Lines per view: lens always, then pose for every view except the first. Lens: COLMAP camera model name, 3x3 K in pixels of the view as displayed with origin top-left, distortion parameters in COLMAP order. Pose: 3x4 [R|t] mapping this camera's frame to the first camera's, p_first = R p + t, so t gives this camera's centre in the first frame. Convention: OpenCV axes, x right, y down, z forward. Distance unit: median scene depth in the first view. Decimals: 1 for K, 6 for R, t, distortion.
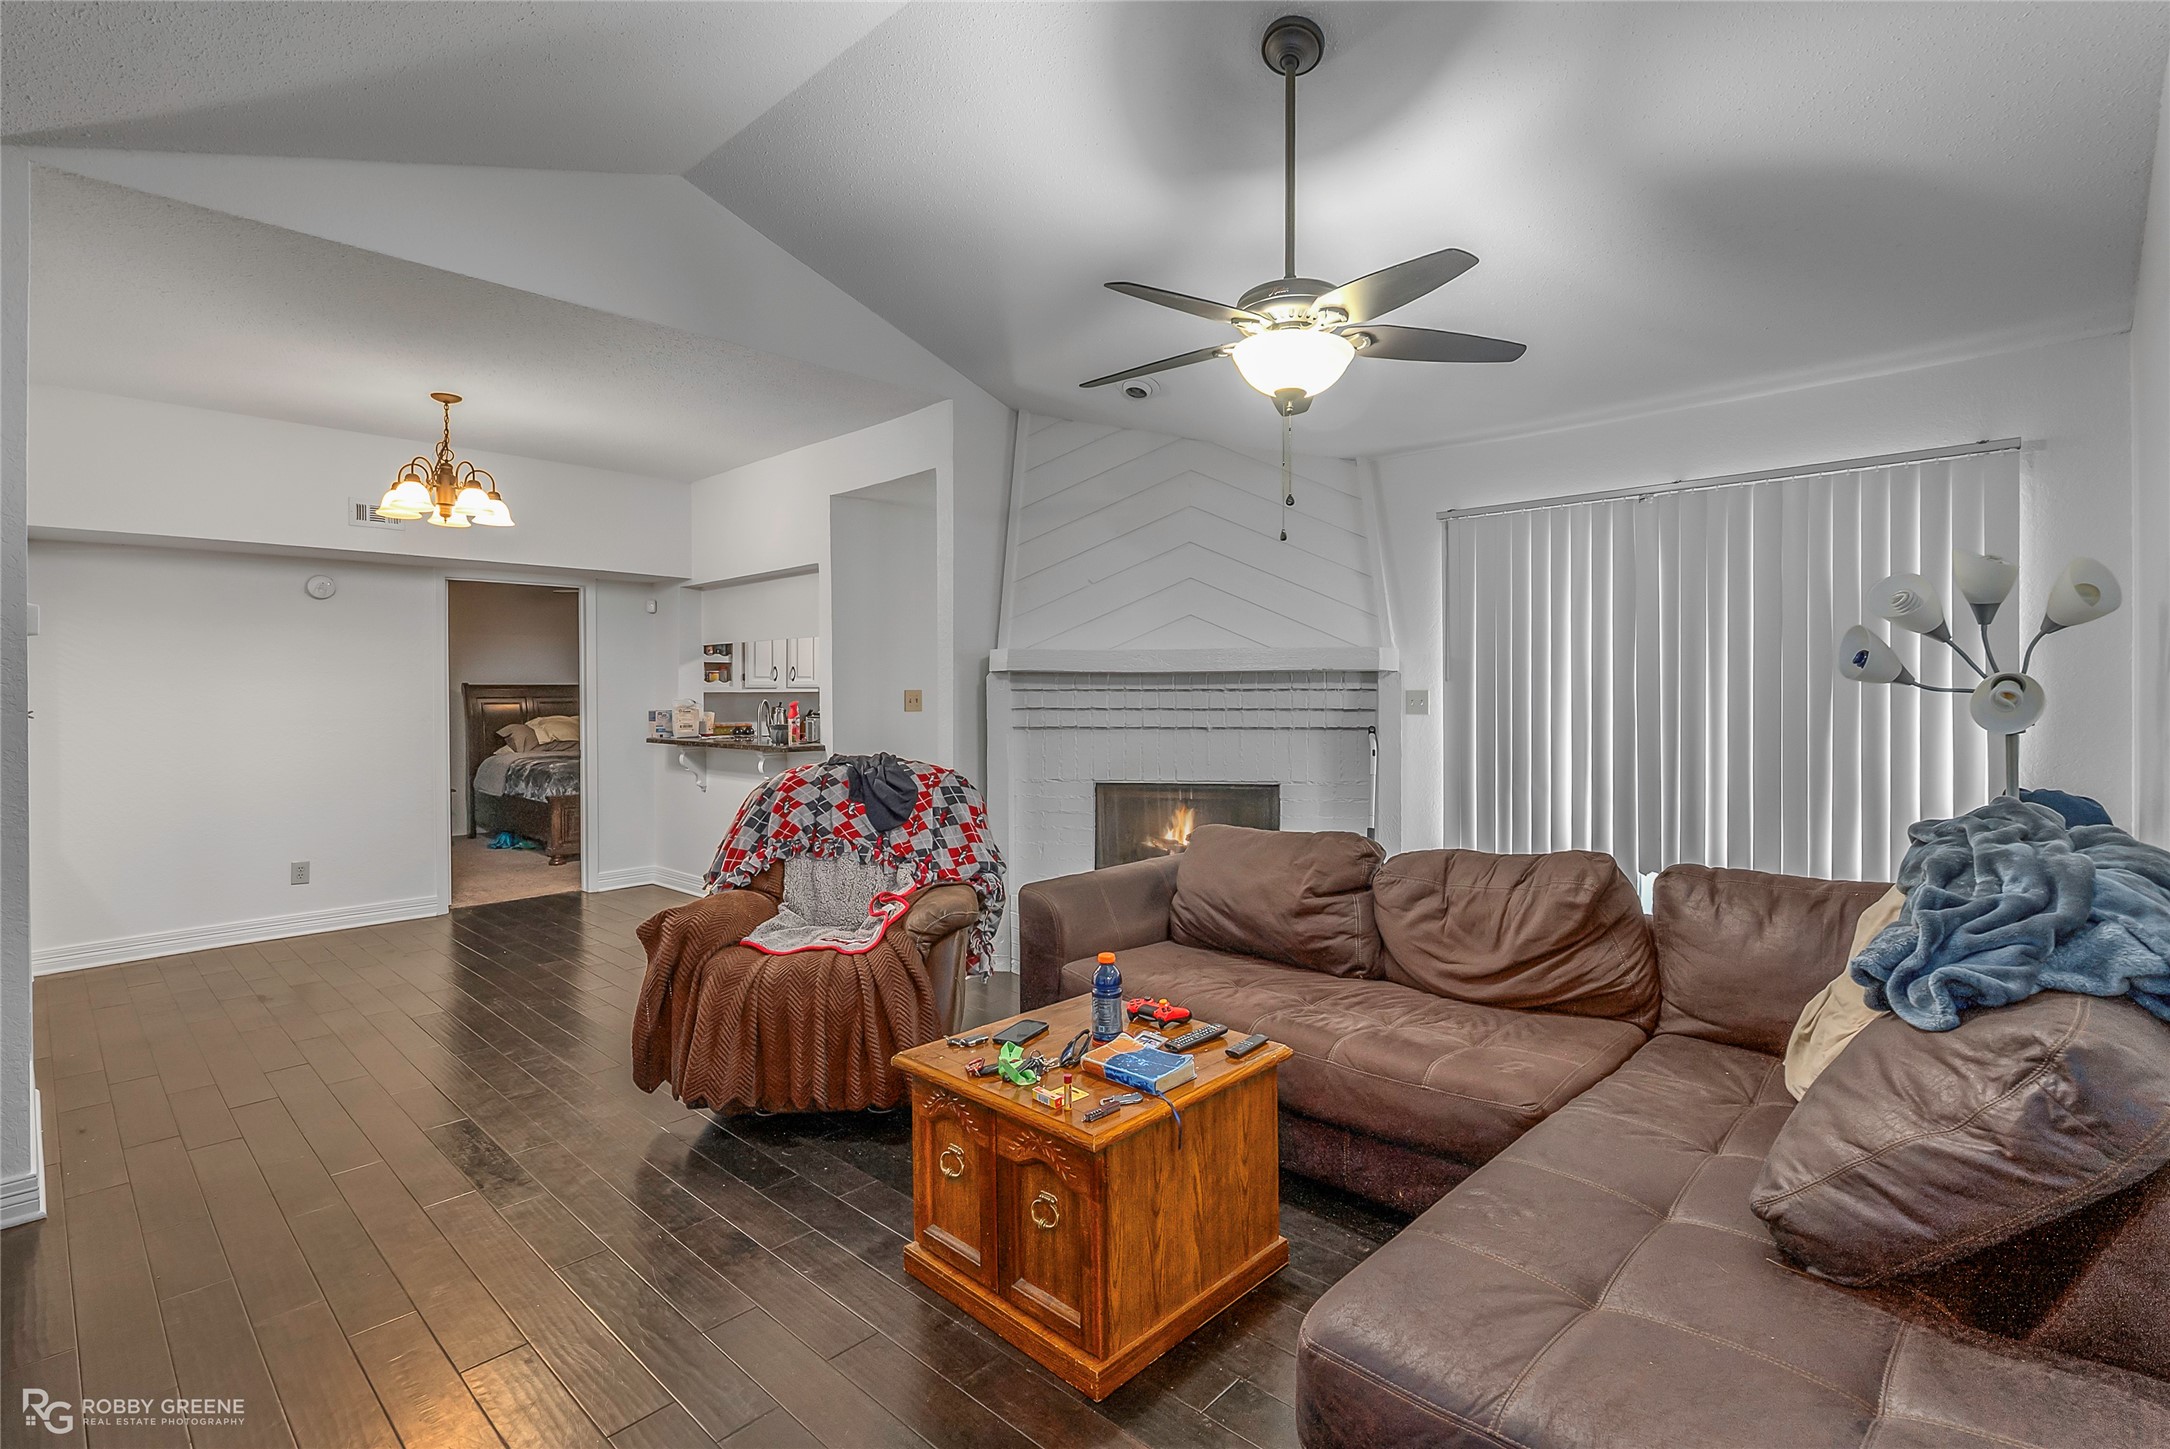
lens RADIAL K [[1004.2, 0, 1089.4], [0, 1004.2, 702.5], [0, 0, 1]] dist [0.000701, -0.000018]
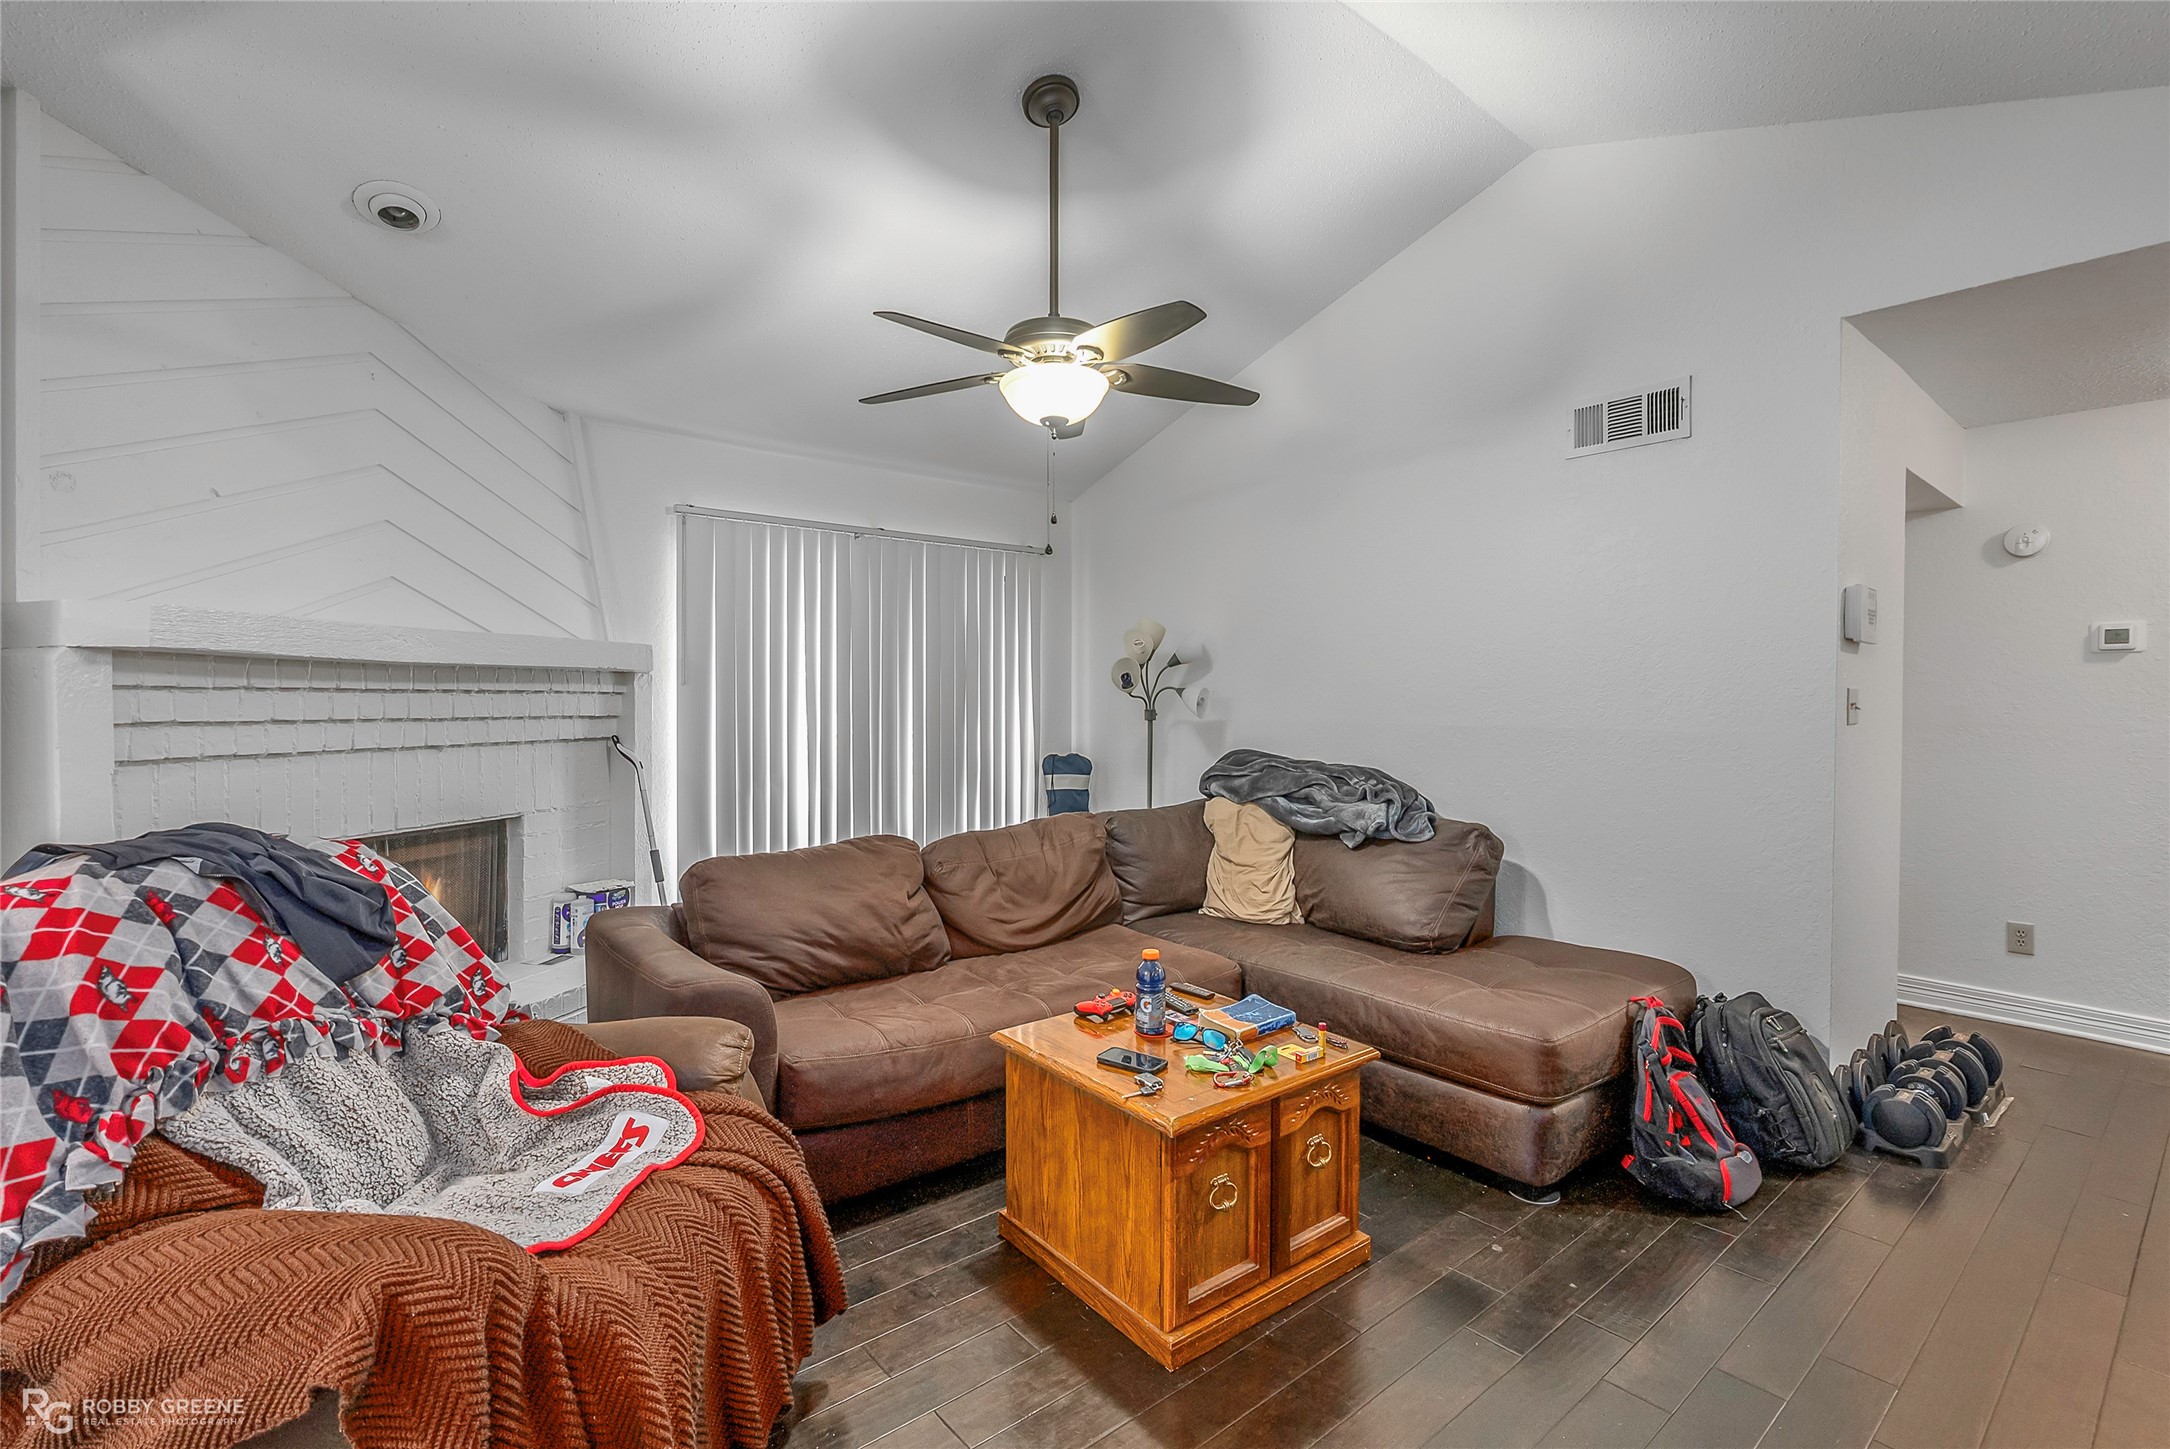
lens RADIAL K [[1012.3, 0, 1085.0], [0, 1012.3, 724.5], [0, 0, 1]] dist [-0.000095, -0.000149]
pose [[0.122748, -0.021164, 0.992212, -0.640568], [0.009072, 0.999755, 0.020202, 0.000638], [-0.992396, 0.006521, 0.122909, 0.599935]]
